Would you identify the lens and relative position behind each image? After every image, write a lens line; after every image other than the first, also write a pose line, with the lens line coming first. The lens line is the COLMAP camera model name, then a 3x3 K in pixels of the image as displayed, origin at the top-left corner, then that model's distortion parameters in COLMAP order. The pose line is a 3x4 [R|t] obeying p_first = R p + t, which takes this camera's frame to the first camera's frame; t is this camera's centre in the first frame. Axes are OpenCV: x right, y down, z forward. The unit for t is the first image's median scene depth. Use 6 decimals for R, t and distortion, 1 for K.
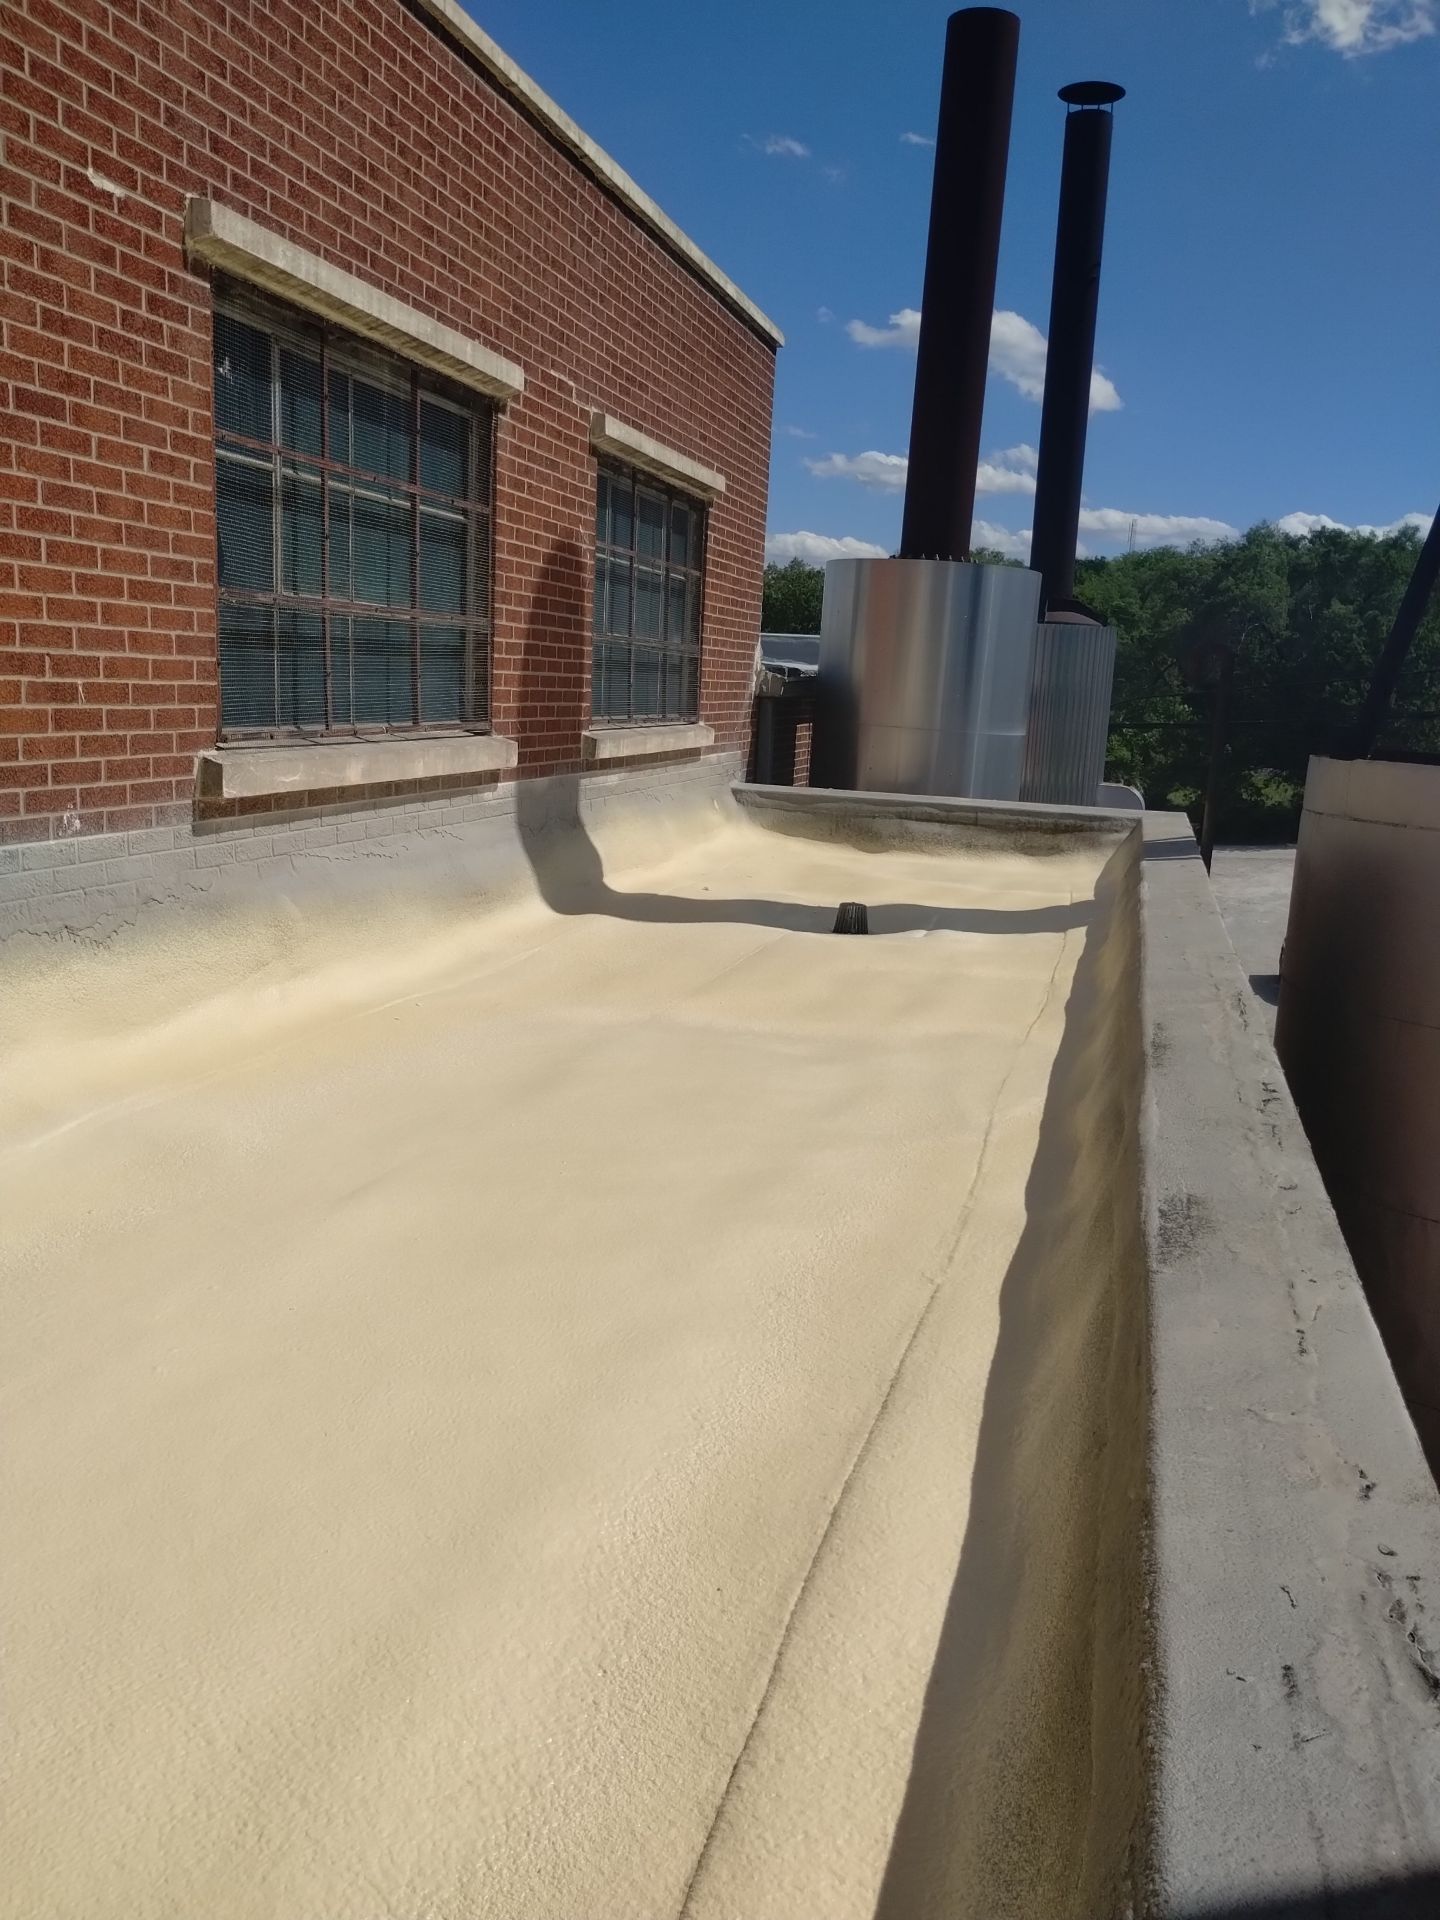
lens RADIAL K [[1410.3, 0, 761.0], [0, 1410.3, 954.8], [0, 0, 1]] dist [-0.004423, 0.000939]
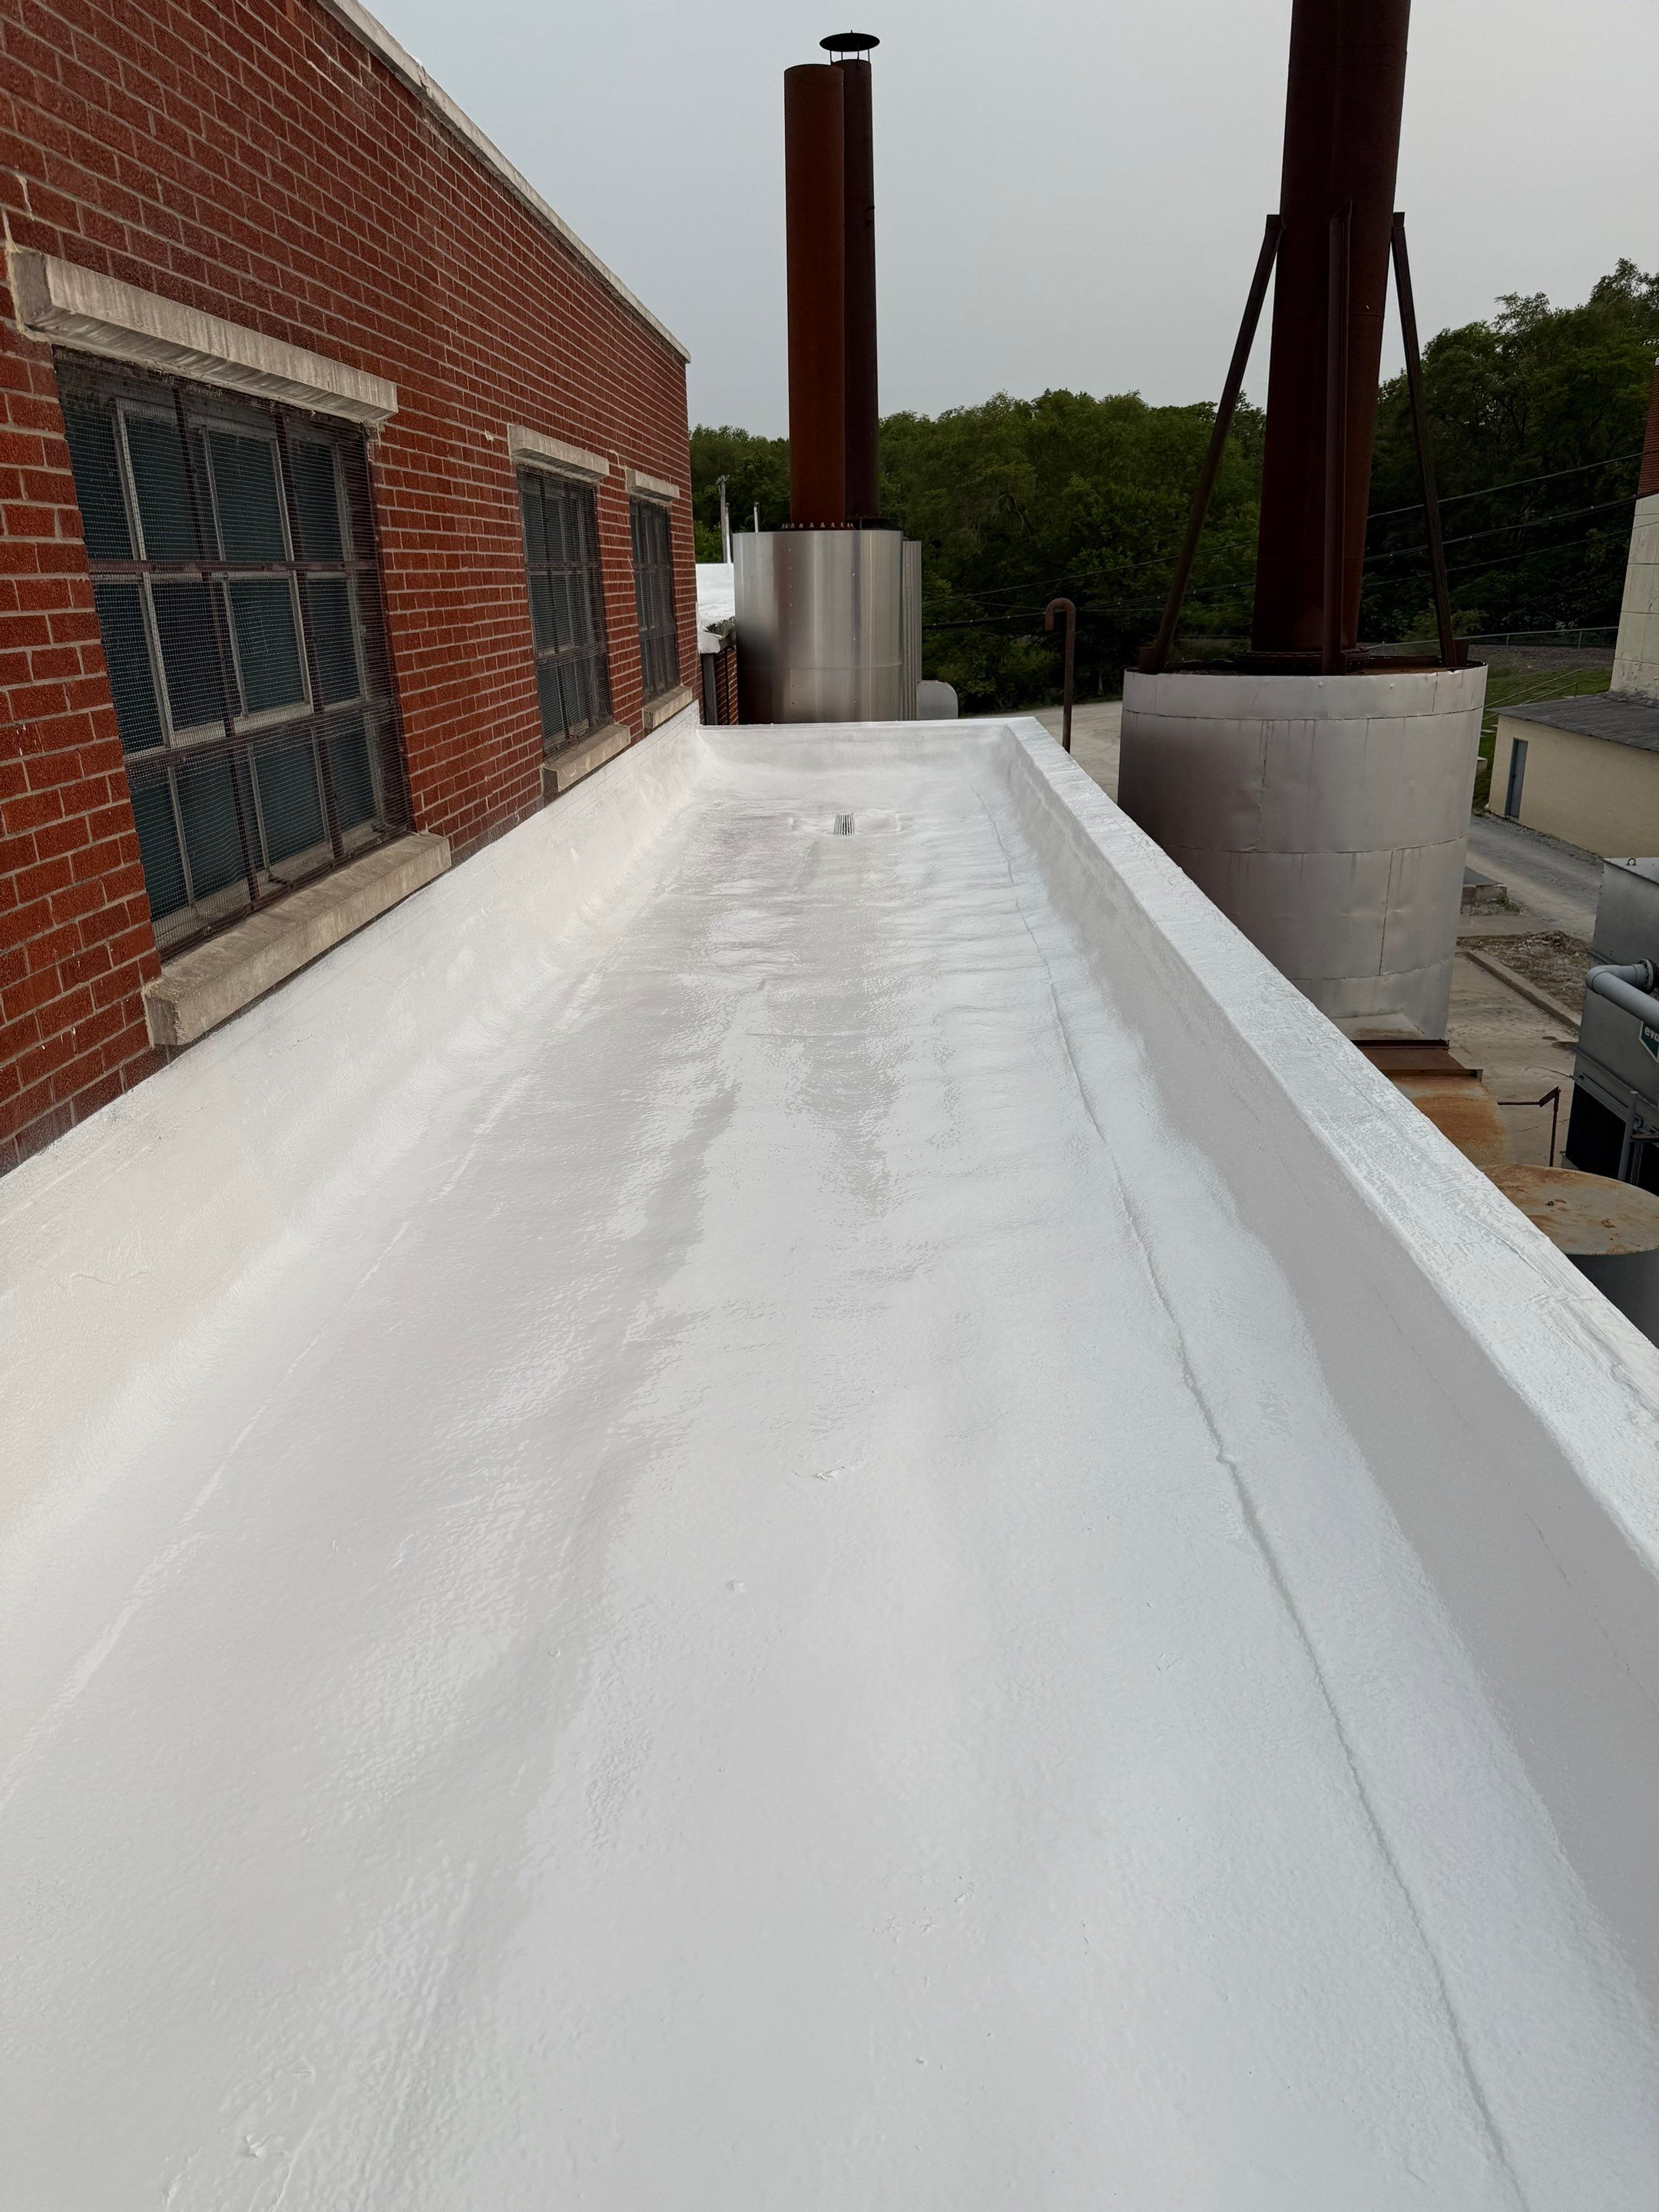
lens RADIAL K [[1654.0, 0, 829.5], [0, 1654.0, 1106.0], [0, 0, 1]] dist [0.044400, -0.050501]
pose [[0.959365, -0.160551, 0.232041, -0.294889], [0.123352, 0.978235, 0.166855, -0.022287], [-0.253779, -0.131452, 0.958288, -0.487202]]
